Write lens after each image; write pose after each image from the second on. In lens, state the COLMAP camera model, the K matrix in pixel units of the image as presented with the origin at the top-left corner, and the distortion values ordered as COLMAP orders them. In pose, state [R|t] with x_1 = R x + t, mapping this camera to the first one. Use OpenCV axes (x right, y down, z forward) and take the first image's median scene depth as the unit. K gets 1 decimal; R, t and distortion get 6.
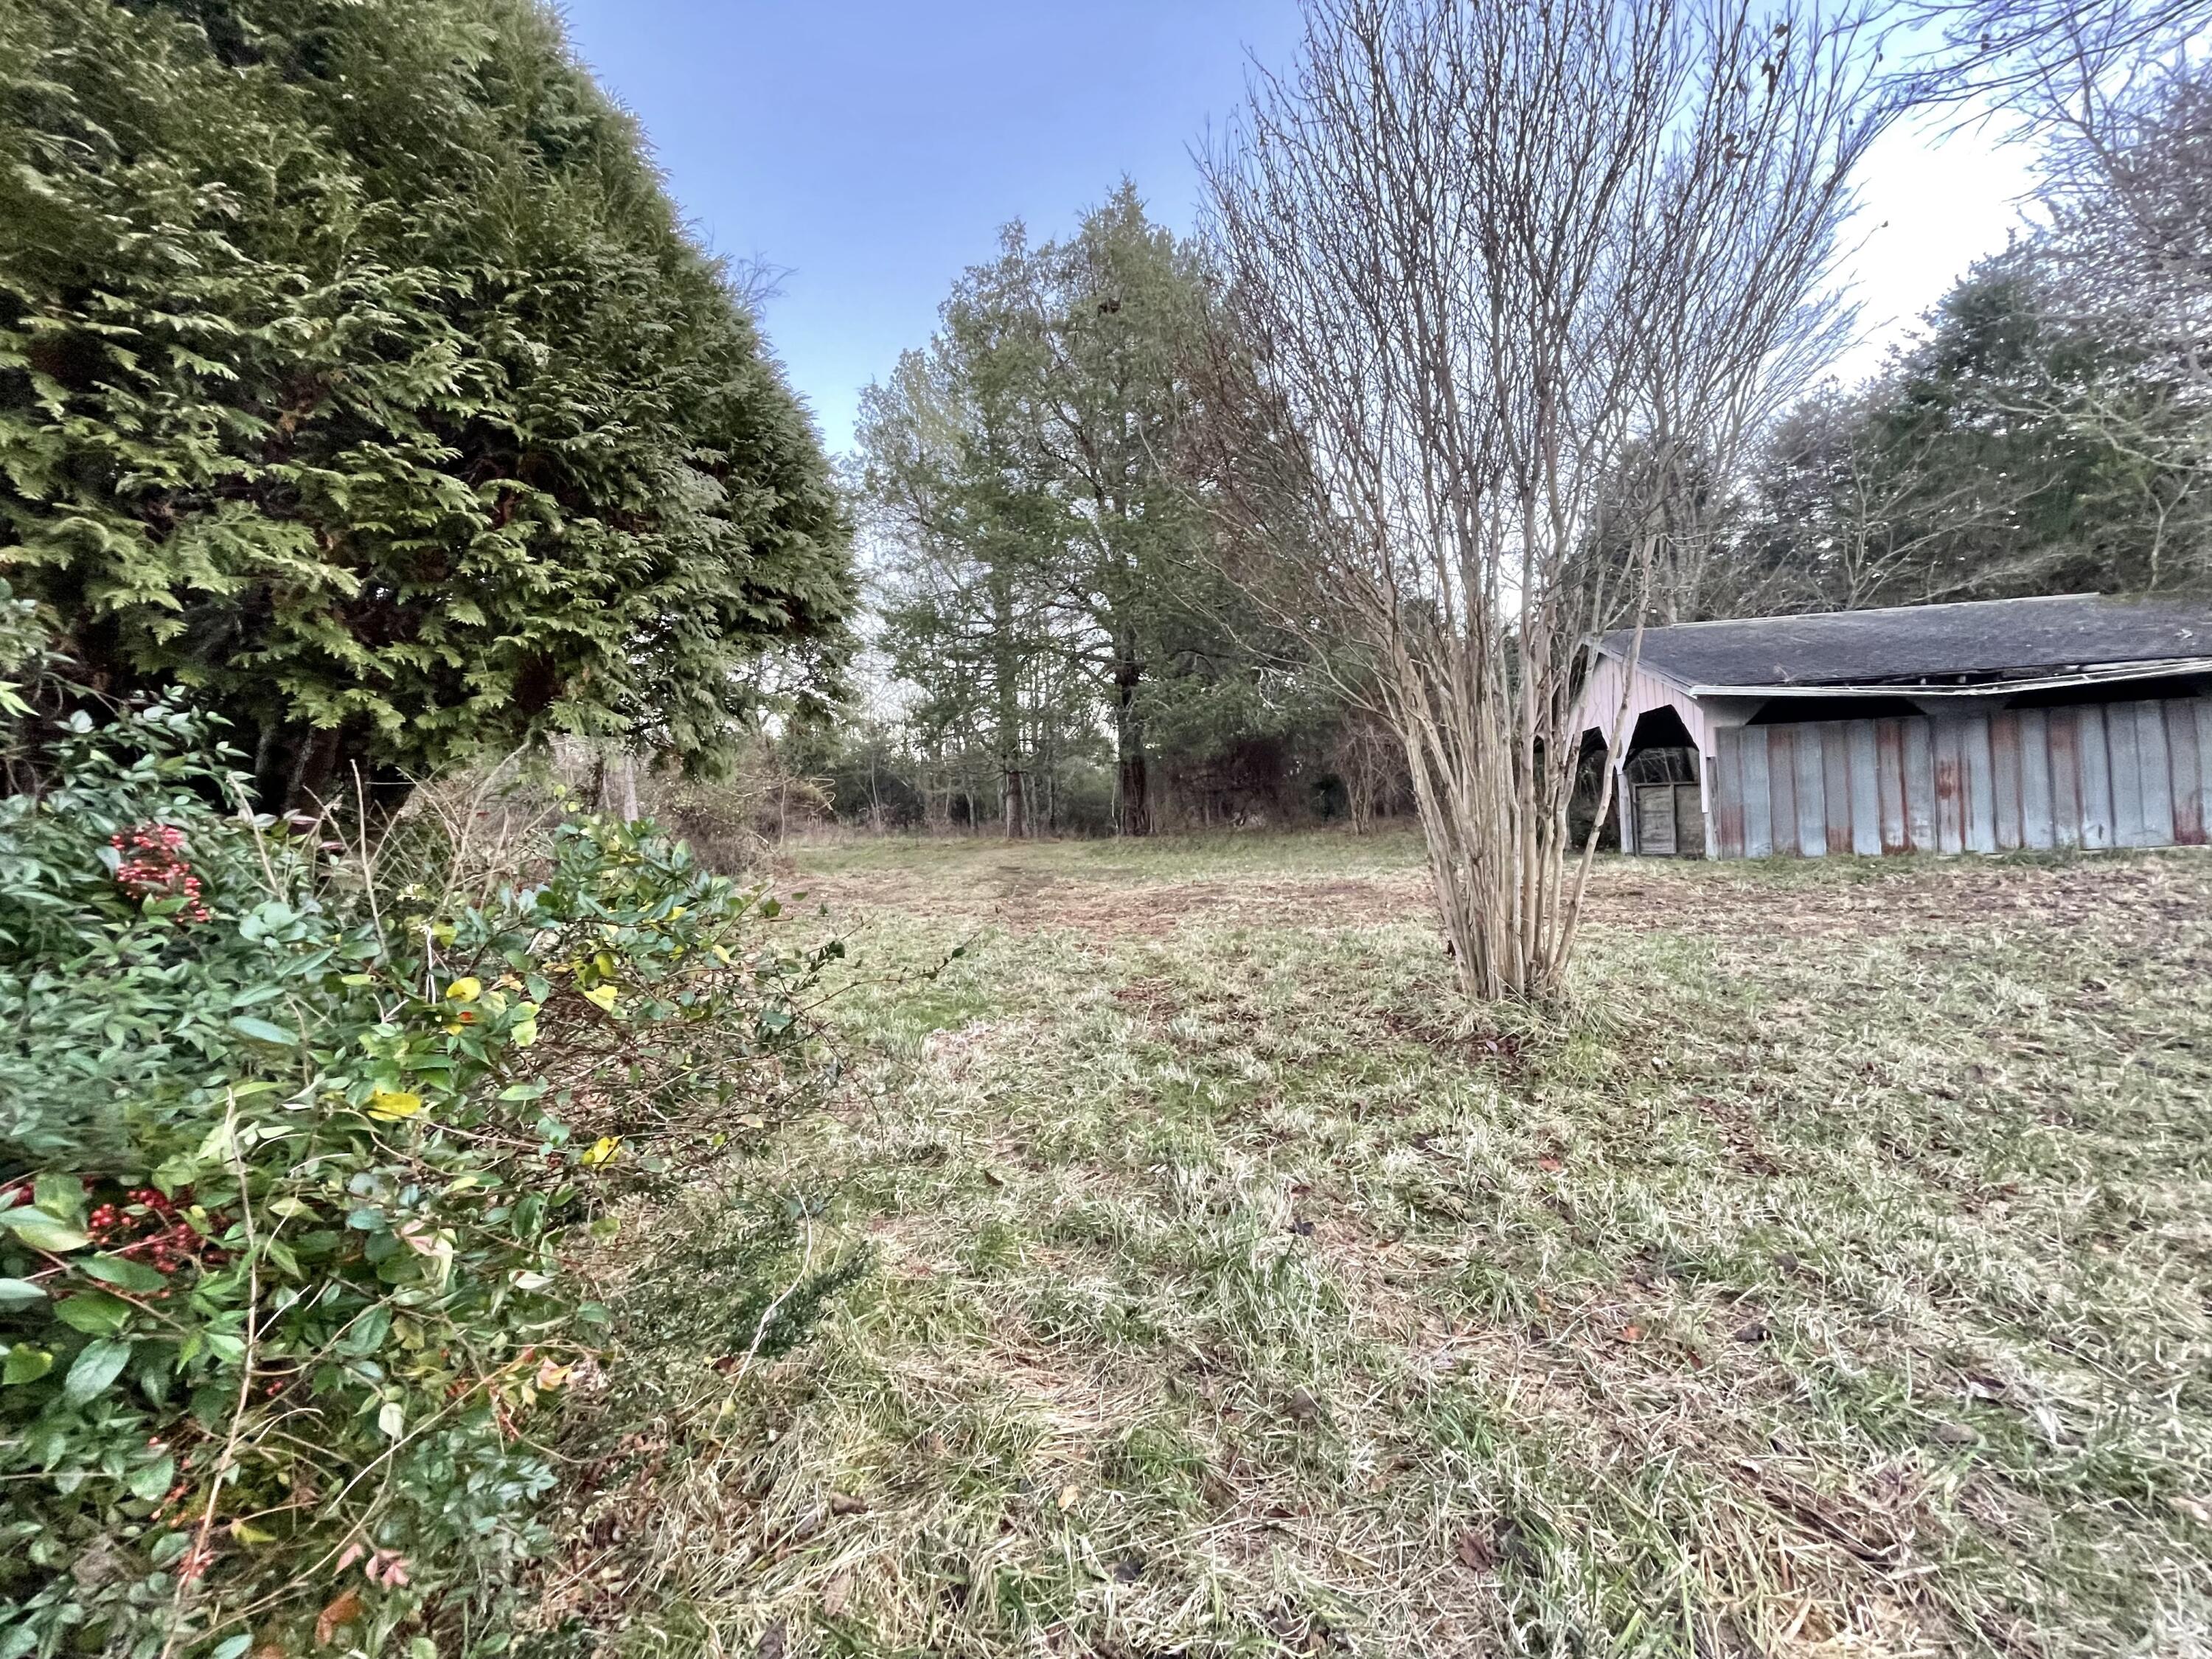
lens RADIAL K [[917.3, 0, 1106.0], [0, 917.3, 829.5], [0, 0, 1]] dist [0.000246, 0.000087]
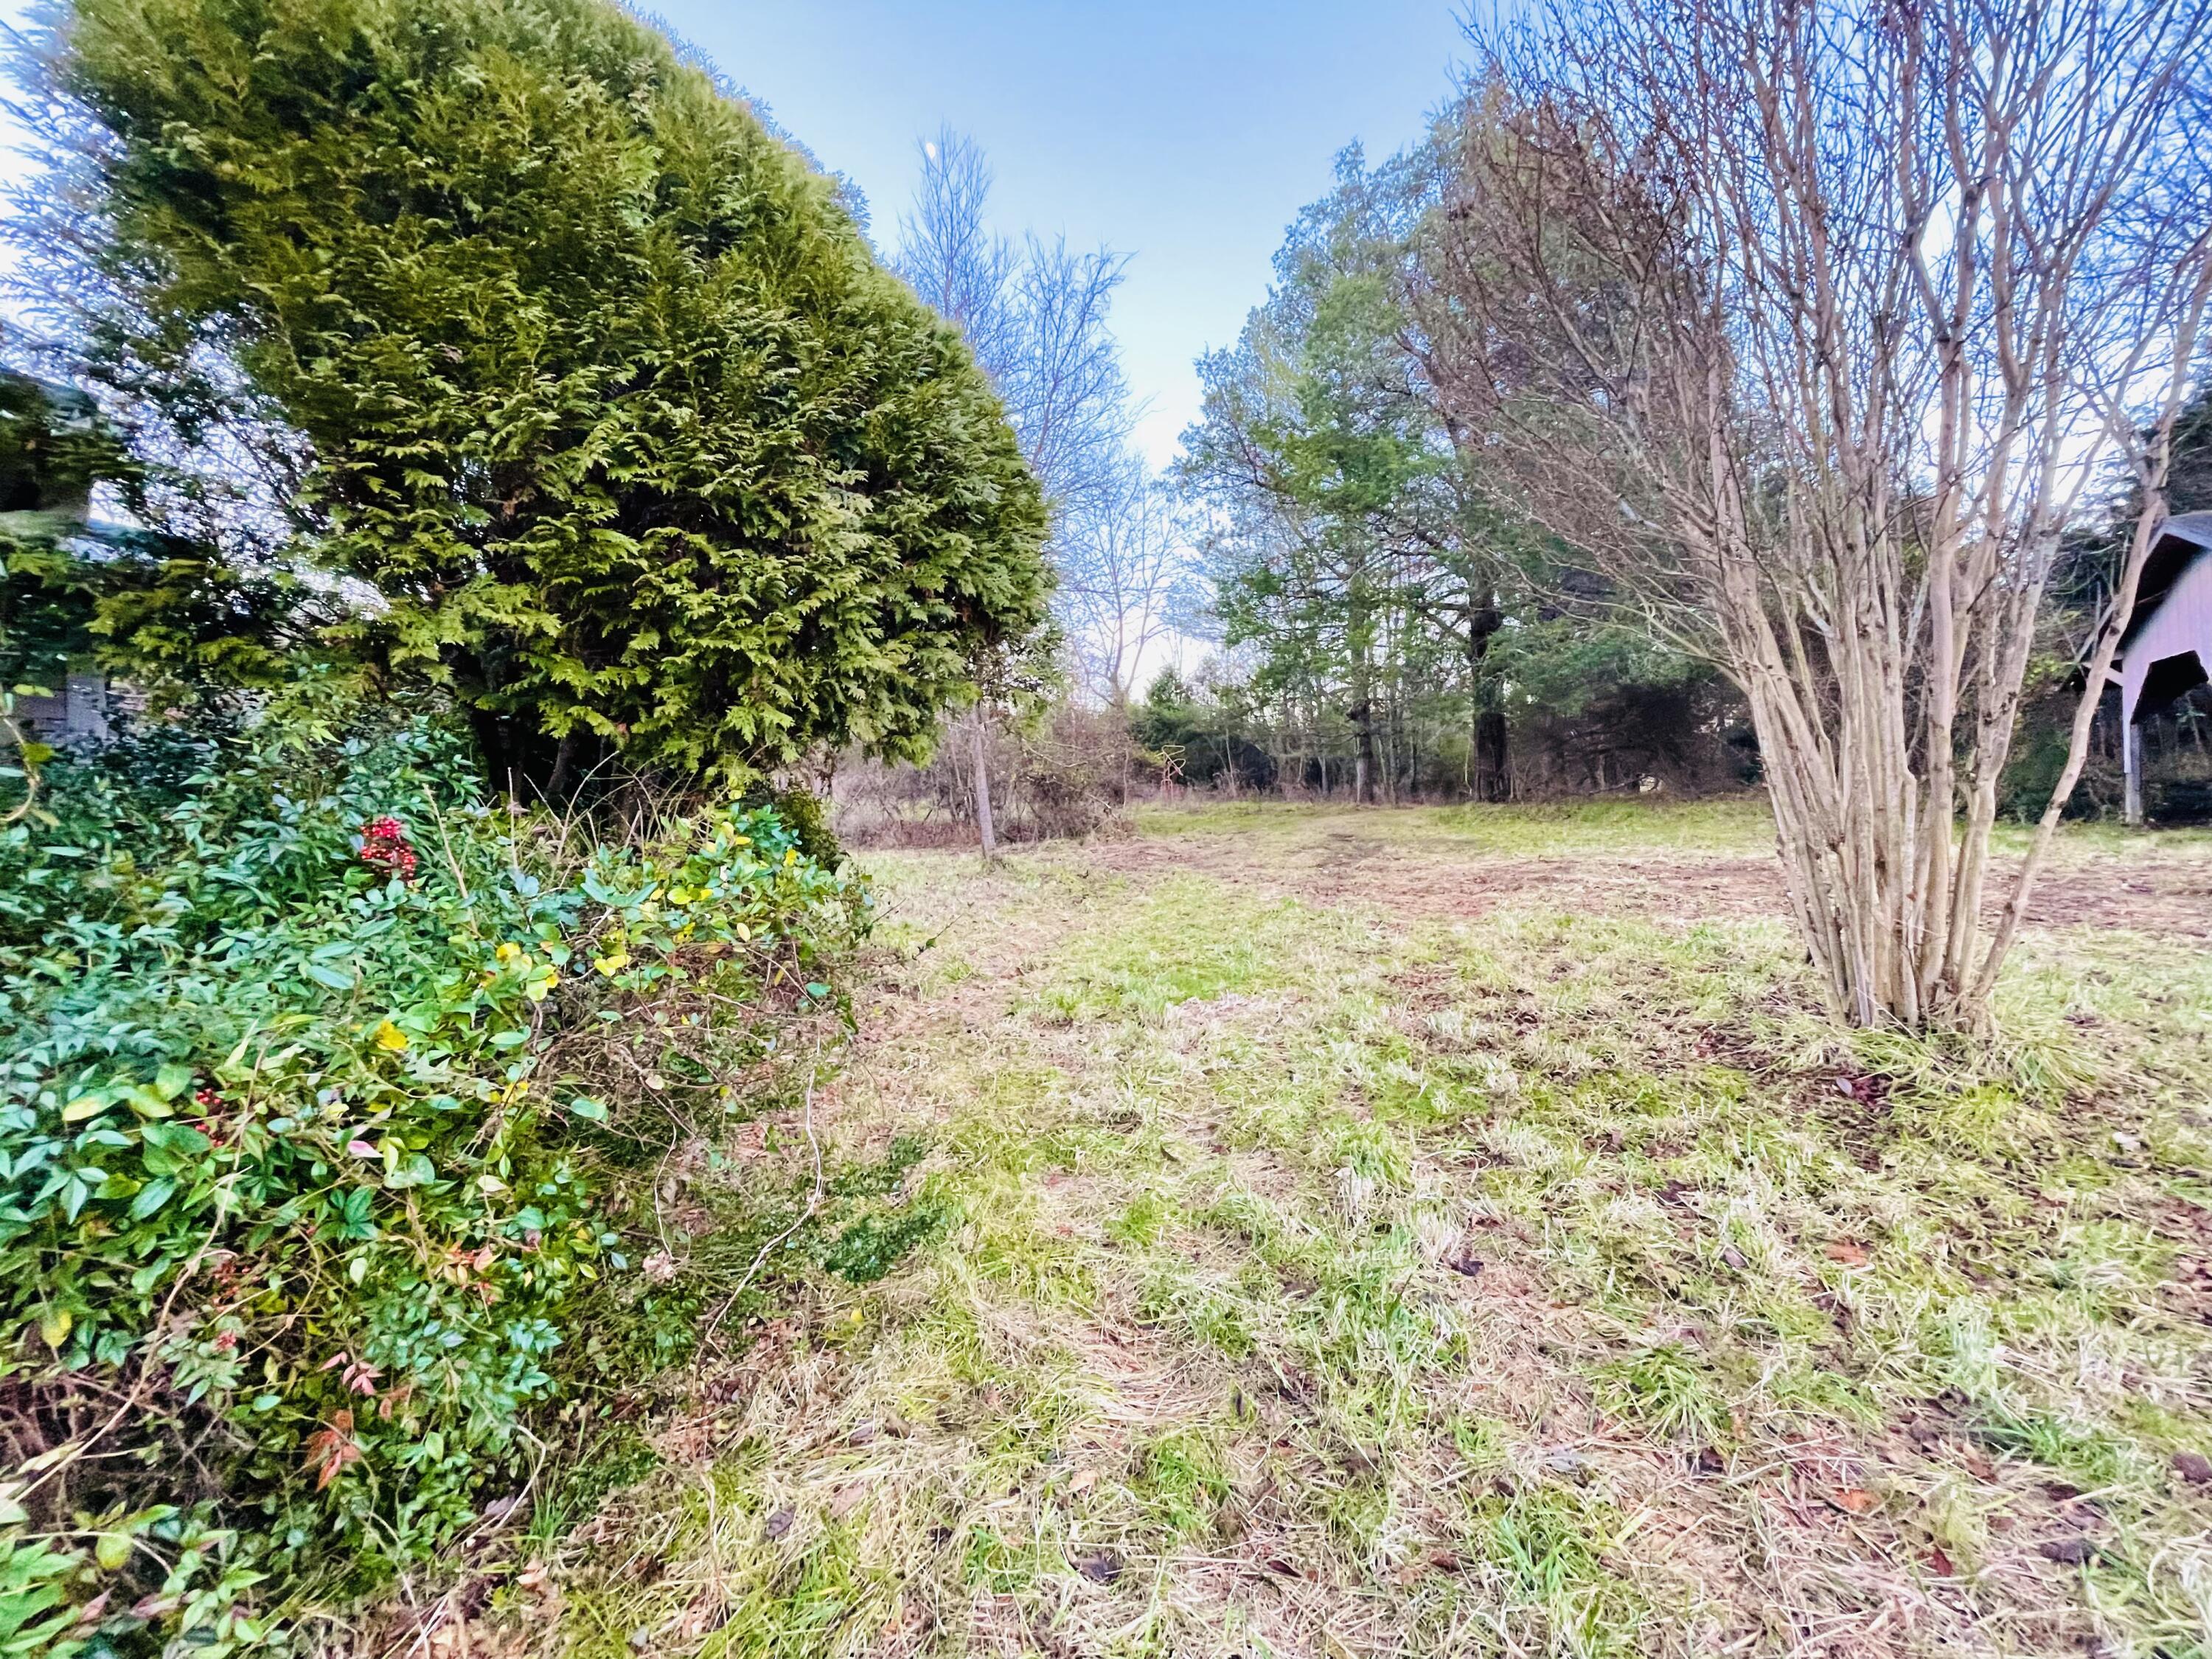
lens RADIAL K [[918.1, 0, 1106.0], [0, 918.1, 829.5], [0, 0, 1]] dist [-0.002517, 0.000557]
pose [[0.913665, 0.015686, -0.406165, 0.269367], [0.001426, 0.999125, 0.041795, -0.022849], [0.406465, -0.038766, 0.912843, 0.081398]]
